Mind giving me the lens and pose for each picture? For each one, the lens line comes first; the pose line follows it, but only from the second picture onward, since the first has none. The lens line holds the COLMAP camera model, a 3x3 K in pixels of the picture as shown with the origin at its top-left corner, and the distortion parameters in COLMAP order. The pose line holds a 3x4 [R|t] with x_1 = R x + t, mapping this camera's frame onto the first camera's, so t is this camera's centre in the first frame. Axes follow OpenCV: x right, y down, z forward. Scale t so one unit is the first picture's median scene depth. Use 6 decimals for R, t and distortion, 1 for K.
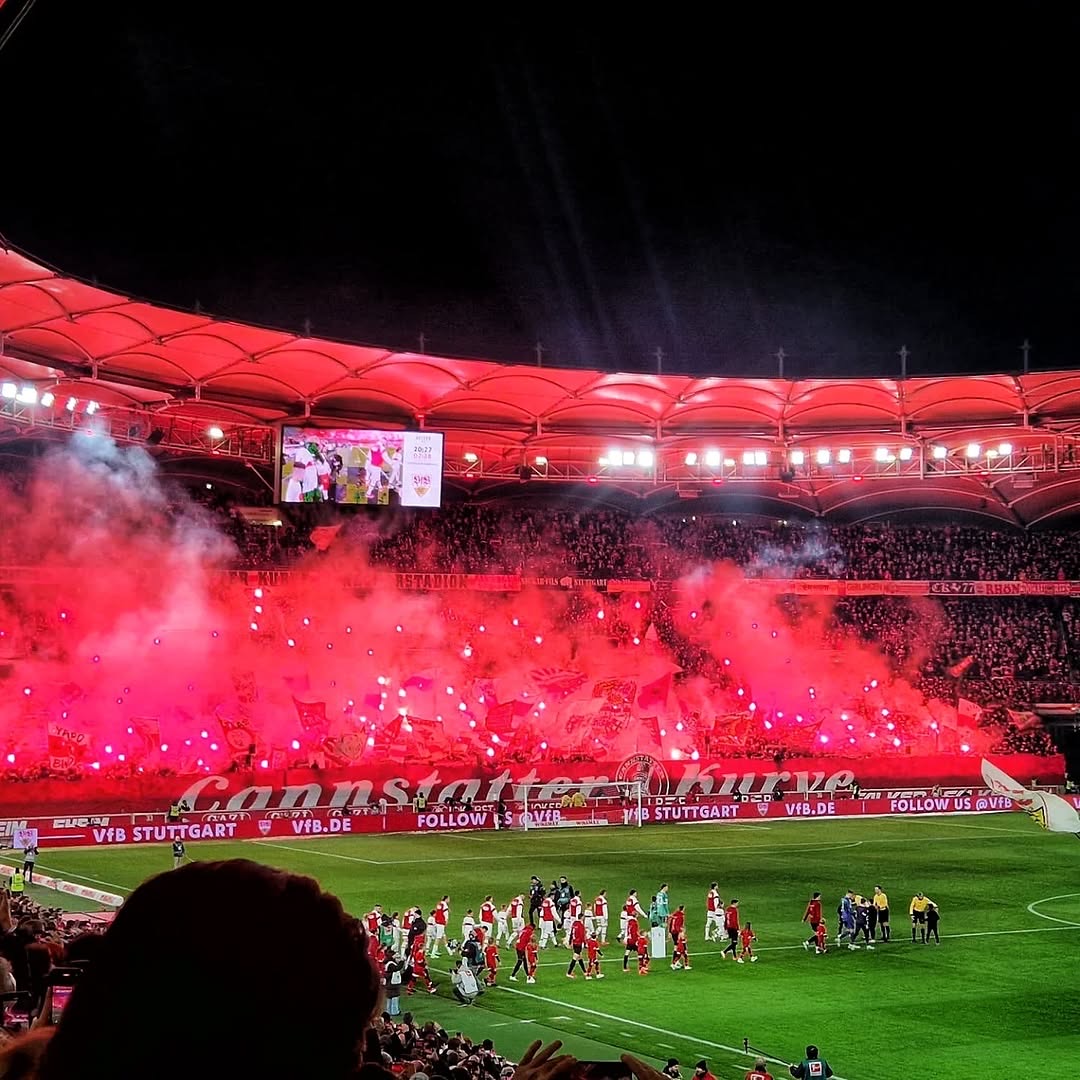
lens RADIAL K [[2263.2, 0, 489.0], [0, 2263.2, 540.6], [0, 0, 1]] dist [0.139979, -0.246695]
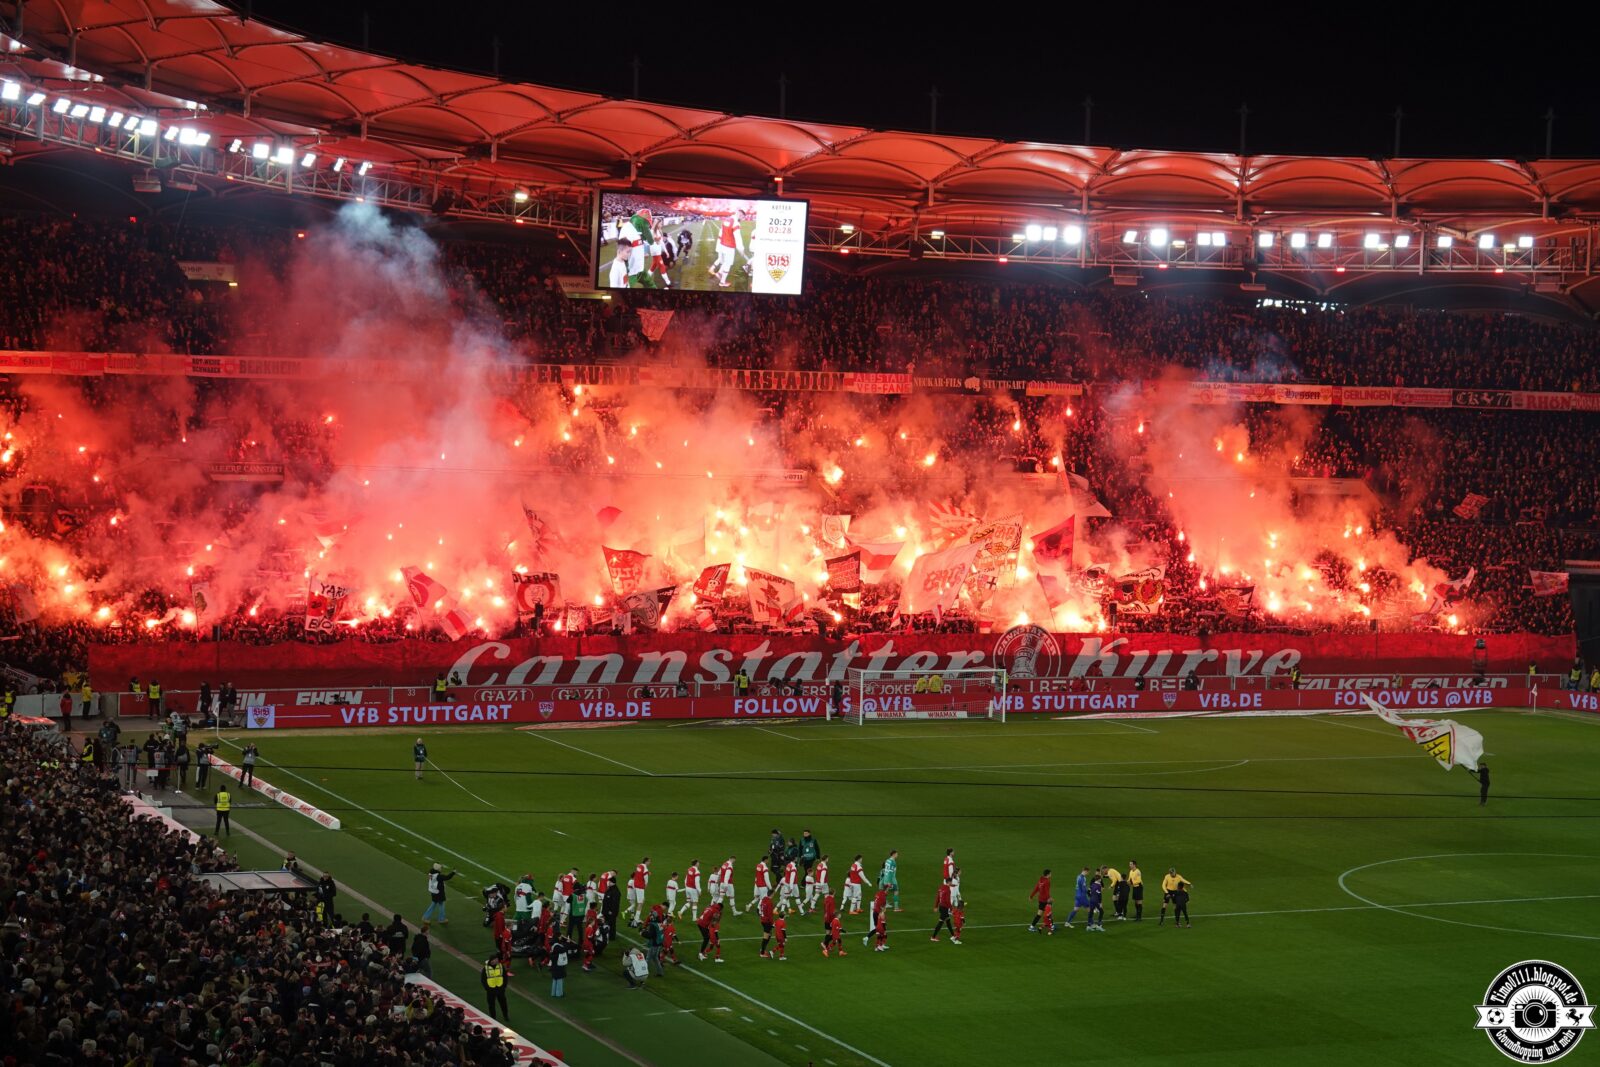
lens RADIAL K [[3353.1, 0, 799.2], [0, 3353.1, 505.9], [0, 0, 1]] dist [0.030579, 0.055292]
pose [[0.996807, 0.032620, -0.072888, 0.069666], [-0.024909, 0.994234, 0.104296, -0.067941], [0.075870, -0.102147, 0.991872, -0.178067]]
